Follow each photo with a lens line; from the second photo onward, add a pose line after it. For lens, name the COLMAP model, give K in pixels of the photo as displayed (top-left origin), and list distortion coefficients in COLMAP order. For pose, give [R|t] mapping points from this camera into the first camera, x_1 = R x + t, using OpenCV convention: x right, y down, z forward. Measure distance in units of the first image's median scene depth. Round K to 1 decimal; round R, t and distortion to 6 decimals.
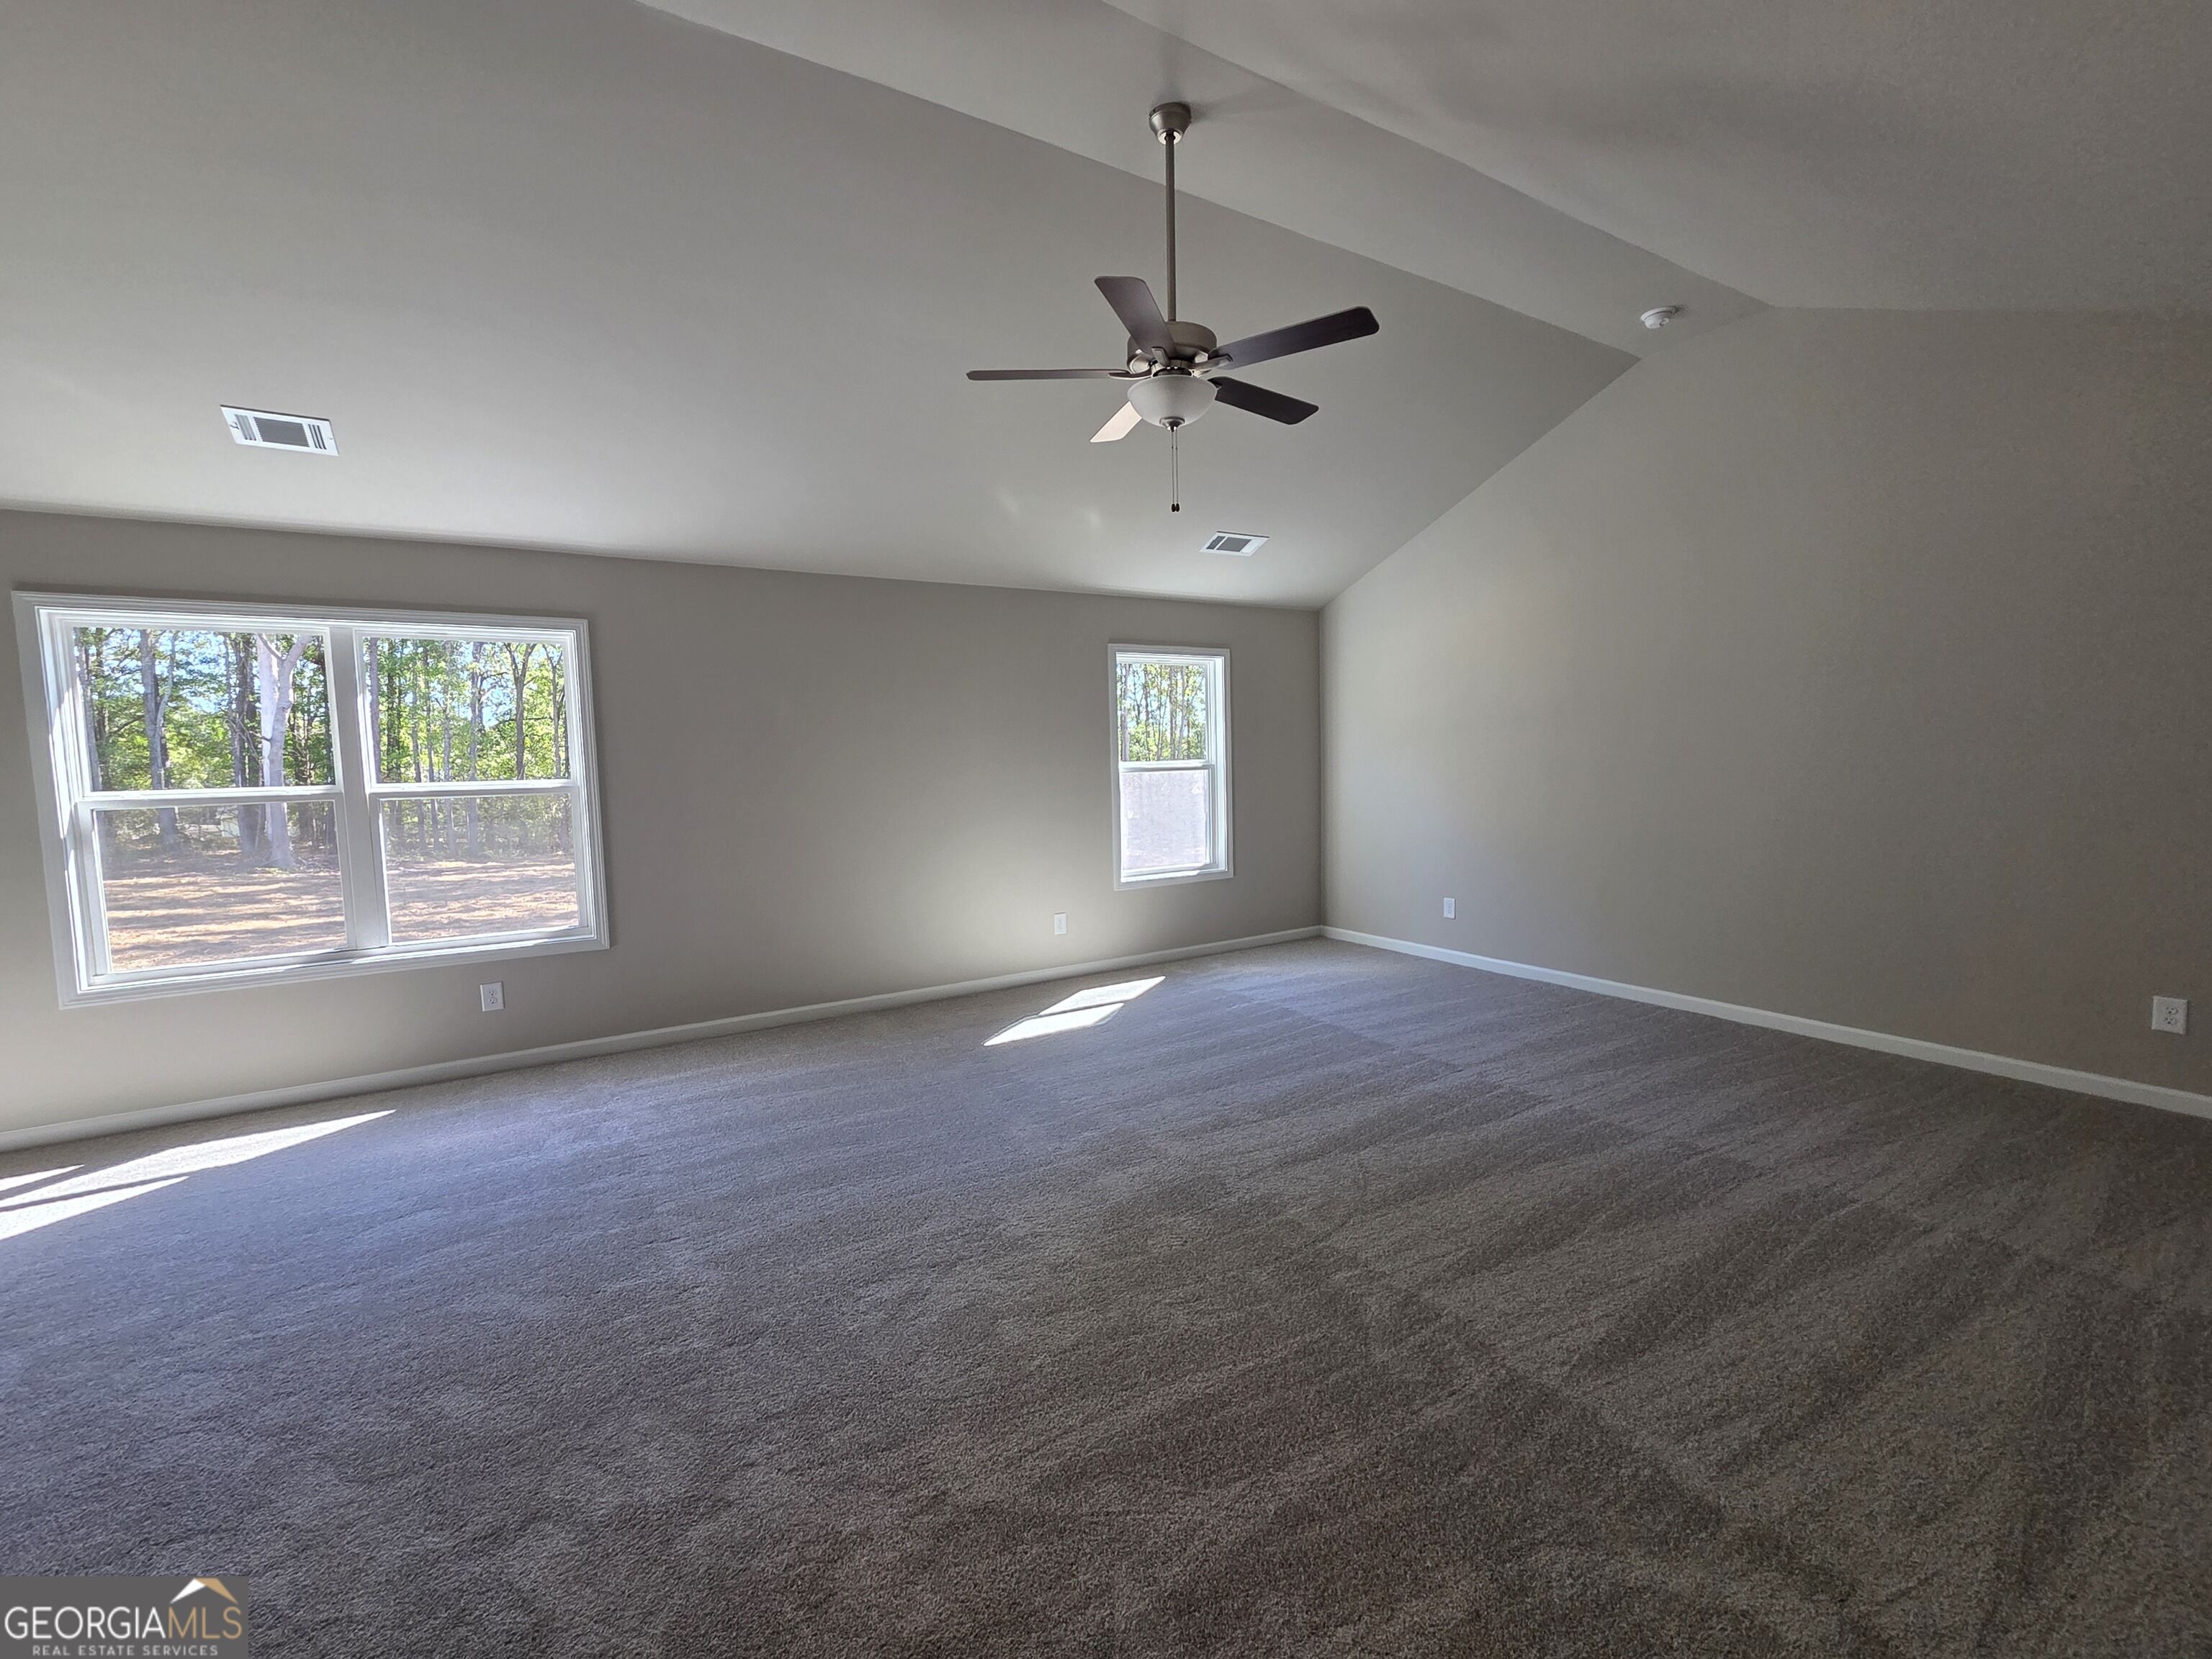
lens RADIAL K [[910.1, 0, 1106.0], [0, 910.1, 829.5], [0, 0, 1]] dist [-0.041312, 0.000085]
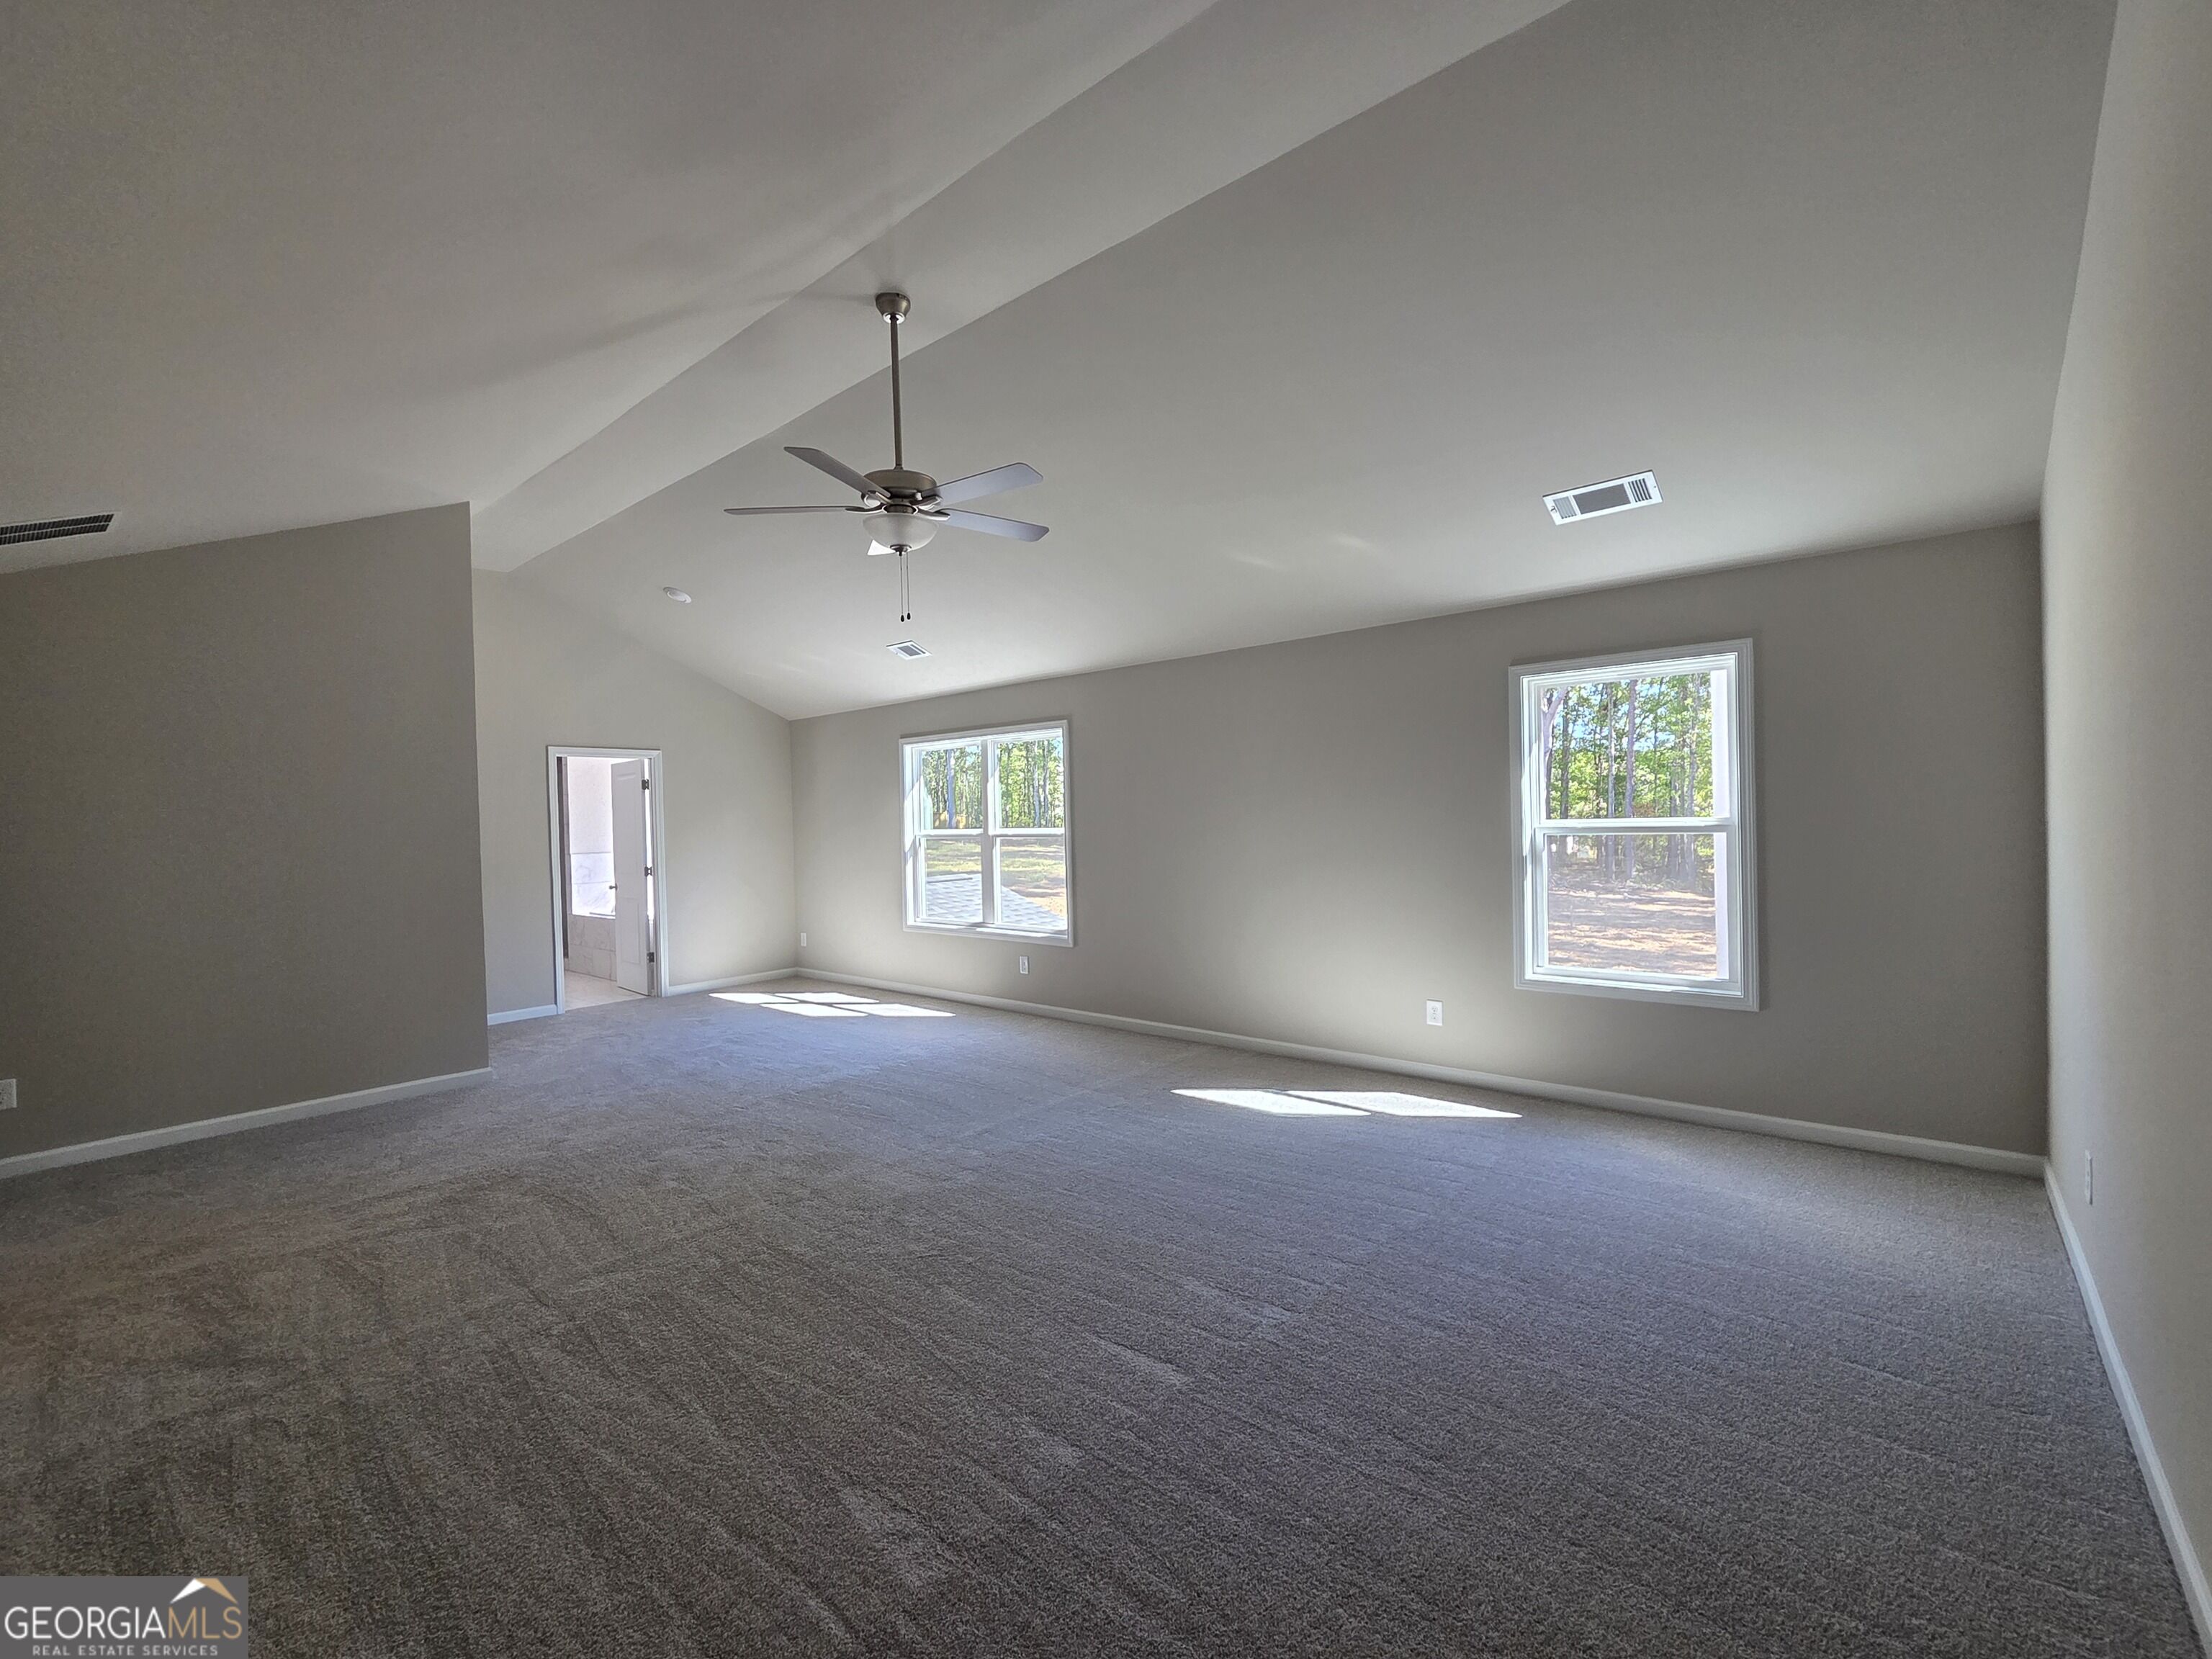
lens RADIAL K [[953.1, 0, 1086.6], [0, 953.1, 827.8], [0, 0, 1]] dist [0.021574, -0.000051]
pose [[0.297294, 0.023331, -0.954501, 0.631646], [-0.061588, 0.998088, 0.005214, -0.046762], [0.952797, 0.057236, 0.298163, 0.395800]]
